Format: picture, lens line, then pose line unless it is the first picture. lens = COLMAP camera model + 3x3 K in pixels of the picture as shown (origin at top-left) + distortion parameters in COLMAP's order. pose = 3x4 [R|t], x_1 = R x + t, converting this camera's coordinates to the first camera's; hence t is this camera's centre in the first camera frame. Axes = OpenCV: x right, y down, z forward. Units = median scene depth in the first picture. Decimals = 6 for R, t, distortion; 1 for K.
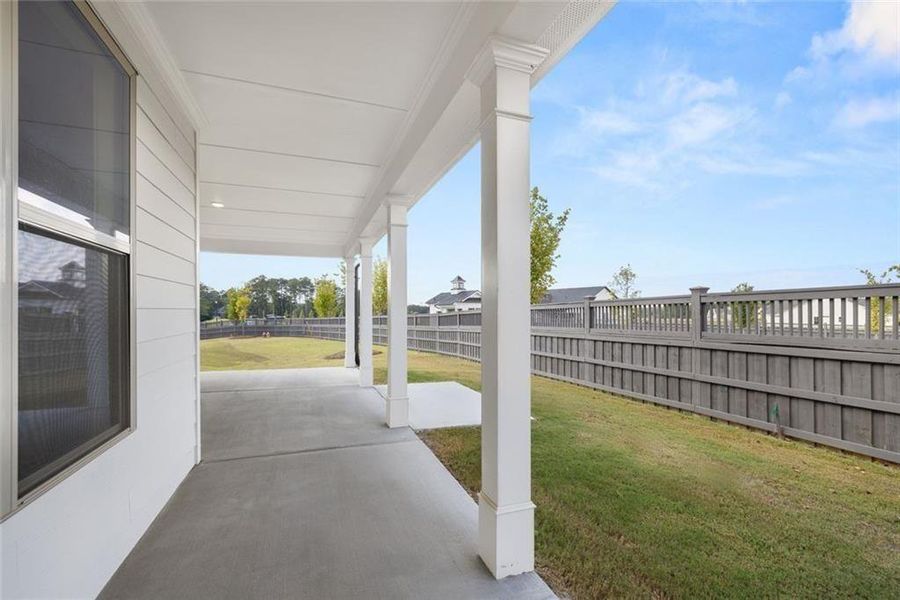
lens RADIAL K [[400.9, 0, 450.0], [0, 400.9, 300.0], [0, 0, 1]] dist [-0.002321, -0.000173]
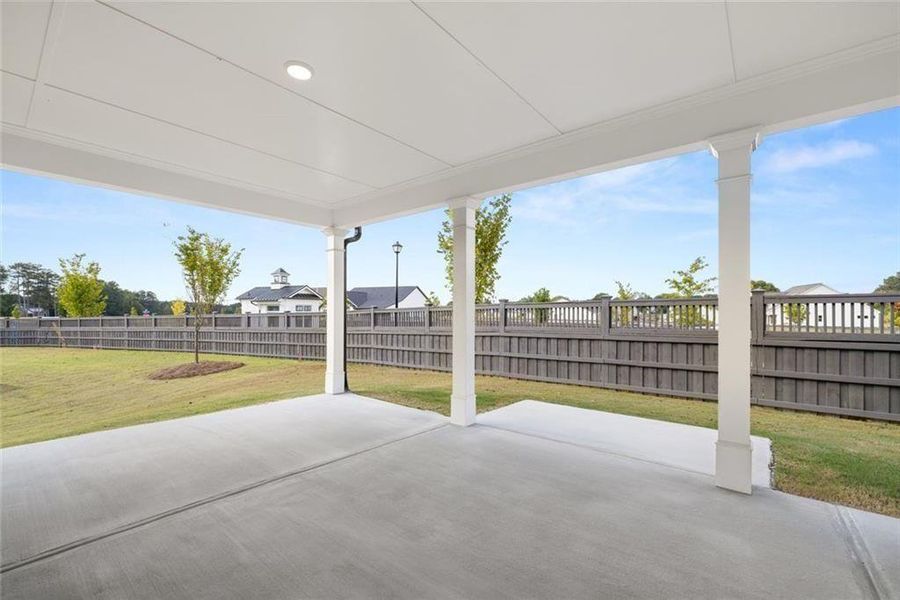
lens RADIAL K [[388.4, 0, 452.3], [0, 388.4, 310.6], [0, 0, 1]] dist [-0.001618, -0.000089]
pose [[0.849454, 0.003974, 0.527648, -0.320845], [-0.020904, 0.999440, 0.026124, 0.006438], [-0.527249, -0.033221, 0.849061, 0.265819]]
